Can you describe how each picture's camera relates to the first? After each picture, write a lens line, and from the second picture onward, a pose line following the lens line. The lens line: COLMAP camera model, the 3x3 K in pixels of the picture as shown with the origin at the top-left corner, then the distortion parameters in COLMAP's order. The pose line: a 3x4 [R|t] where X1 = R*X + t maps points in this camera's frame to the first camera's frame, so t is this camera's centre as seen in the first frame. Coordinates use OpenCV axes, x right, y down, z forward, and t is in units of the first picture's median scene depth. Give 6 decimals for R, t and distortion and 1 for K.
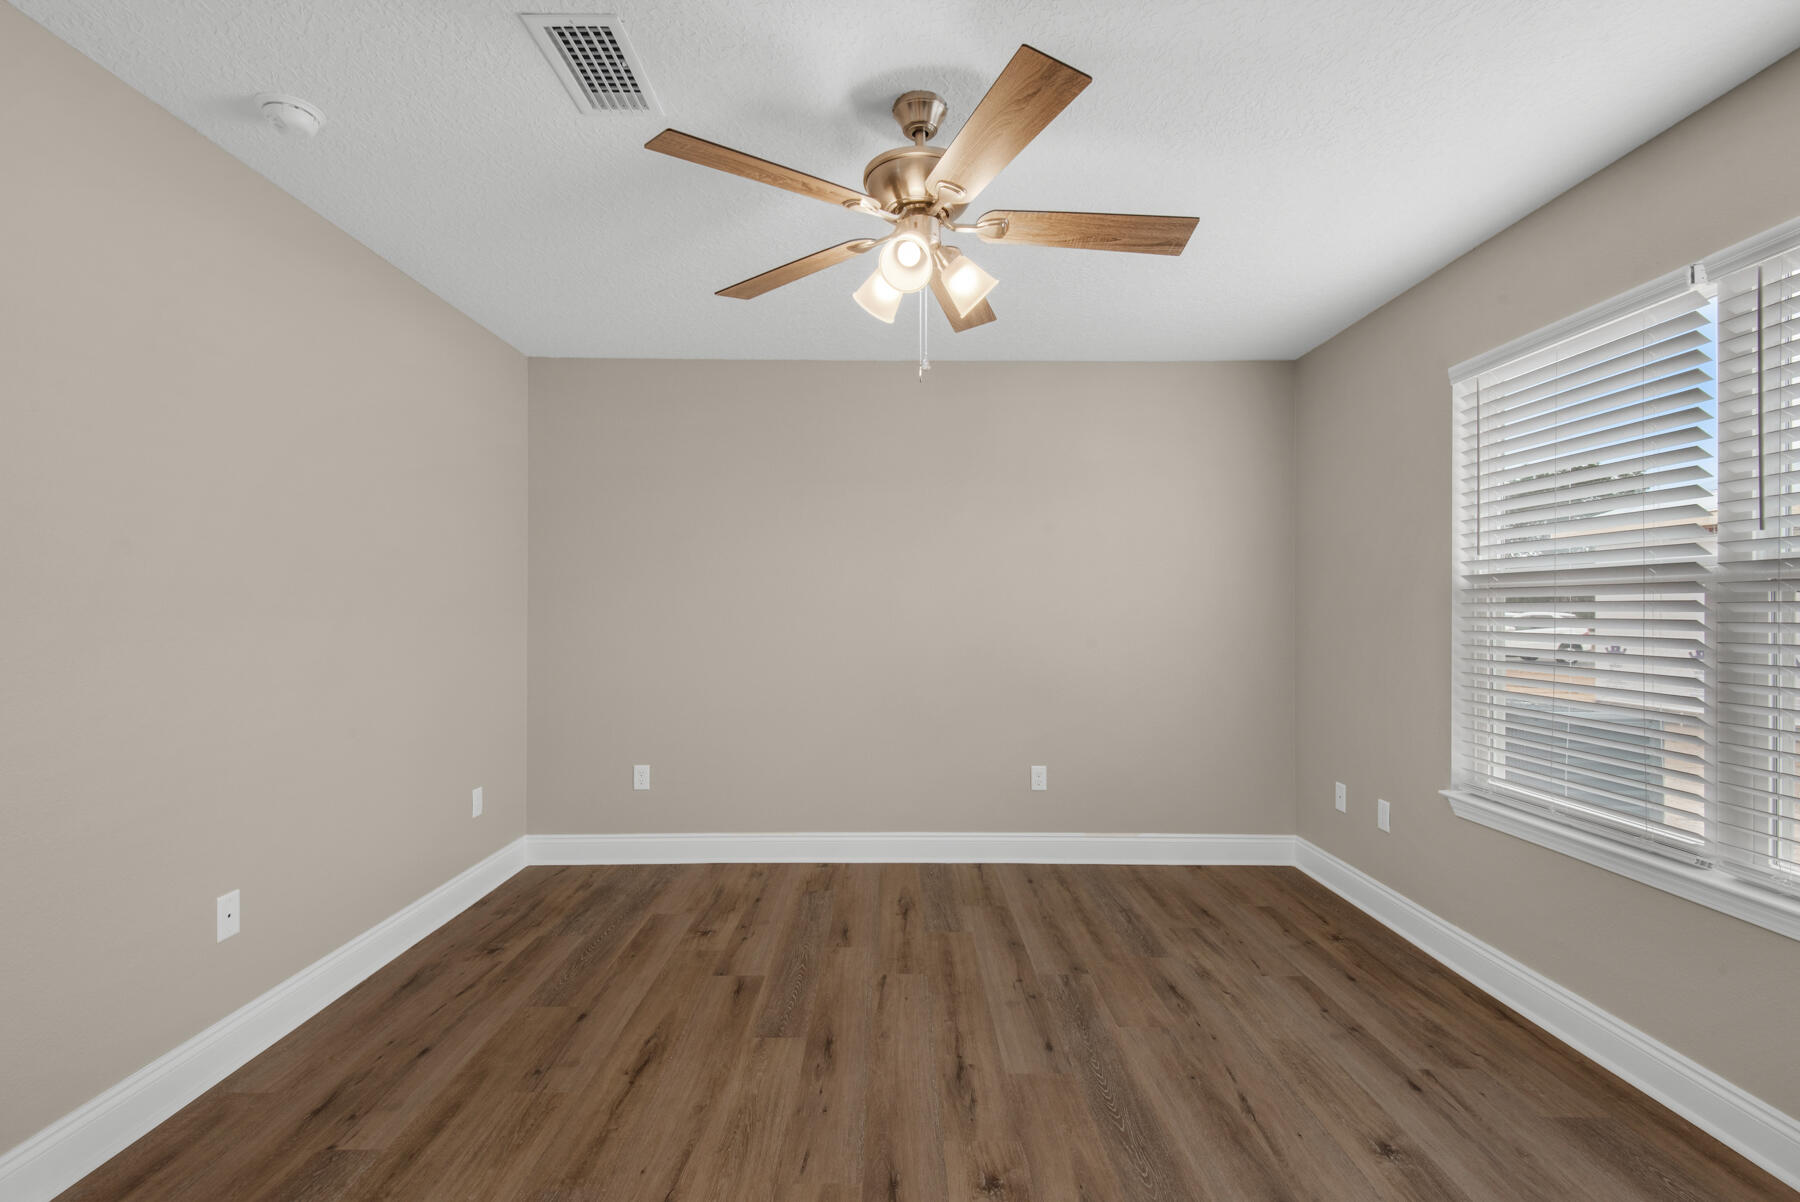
lens RADIAL K [[829.9, 0, 898.7], [0, 829.9, 619.2], [0, 0, 1]] dist [0.030691, -0.001428]
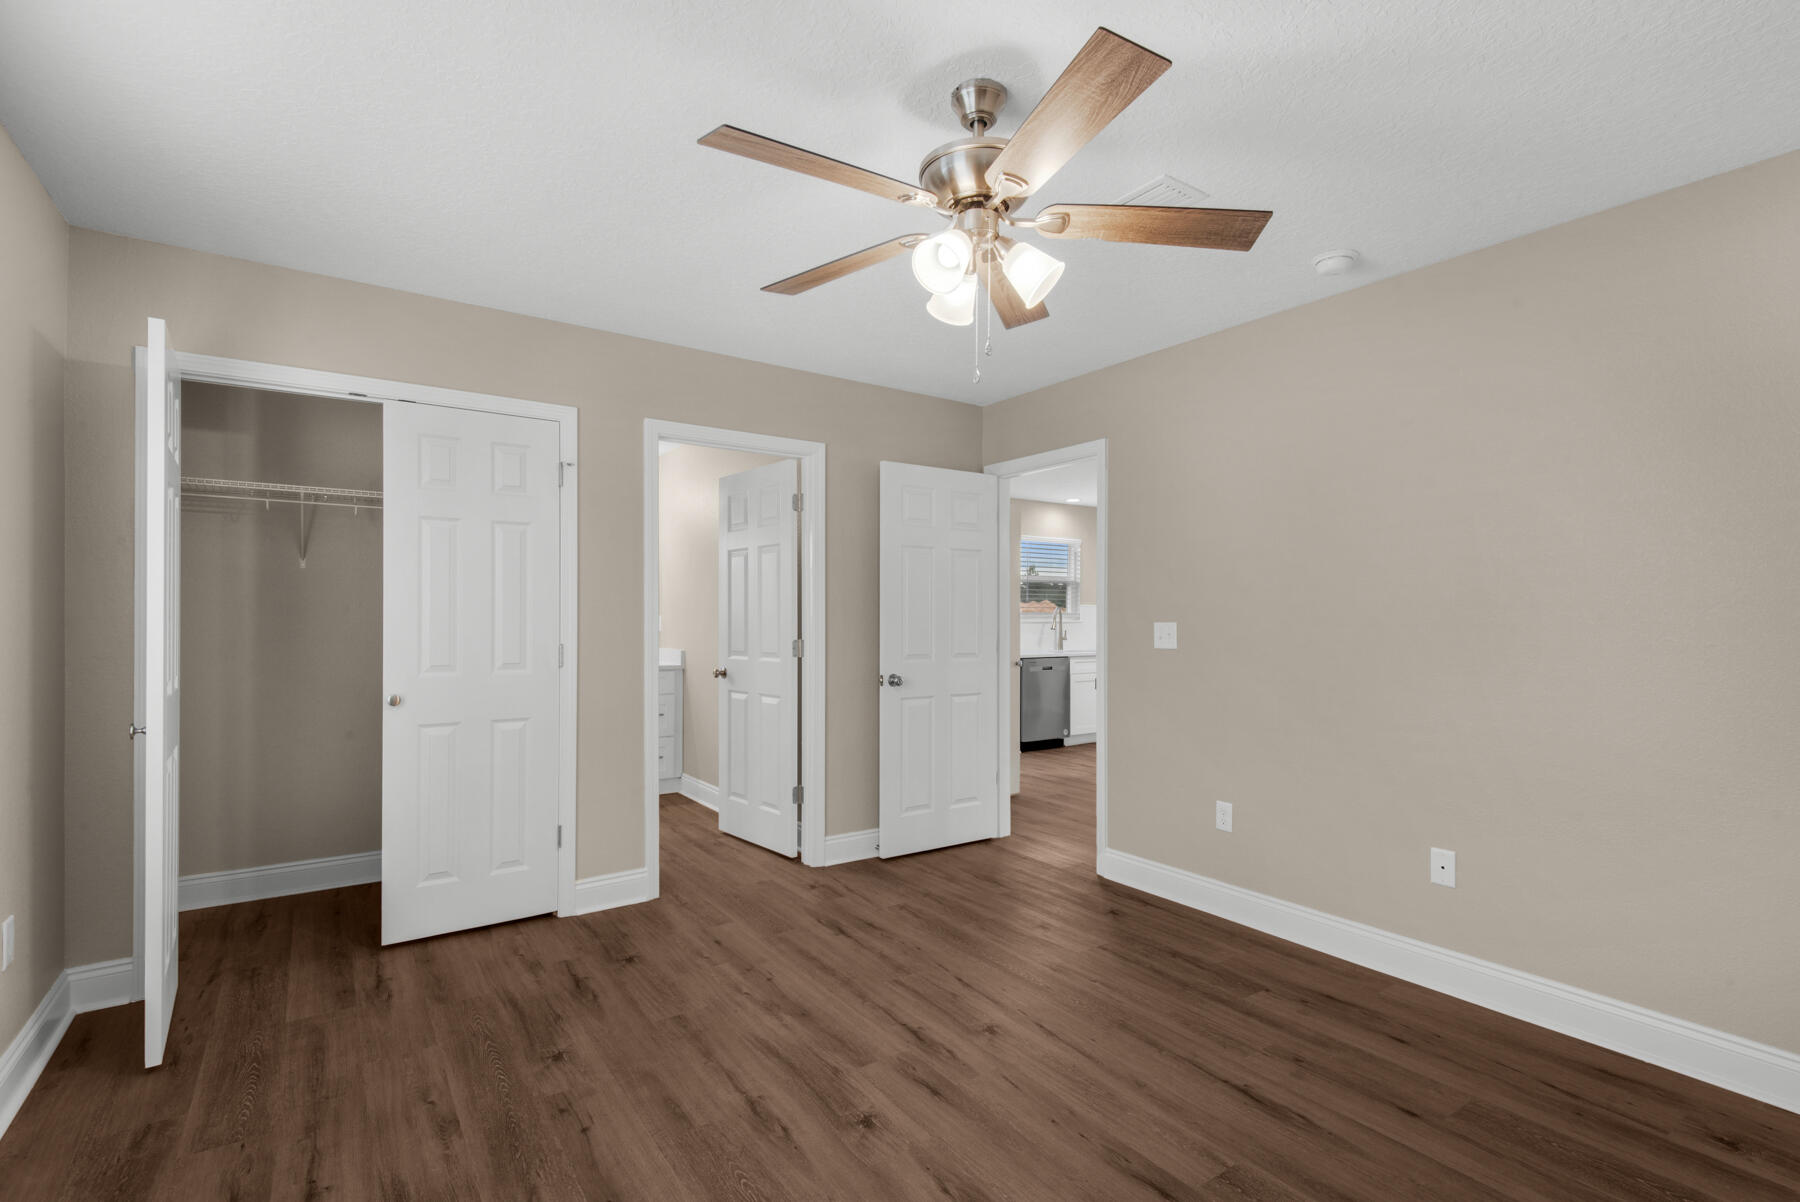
lens RADIAL K [[840.0, 0, 900.0], [0, 840.0, 601.0], [0, 0, 1]] dist [0.040273, 0.000022]
pose [[-0.828744, -0.020170, -0.559265, 0.647522], [-0.012364, 0.999766, -0.017735, -0.012777], [0.559492, -0.007783, -0.828799, 1.754001]]
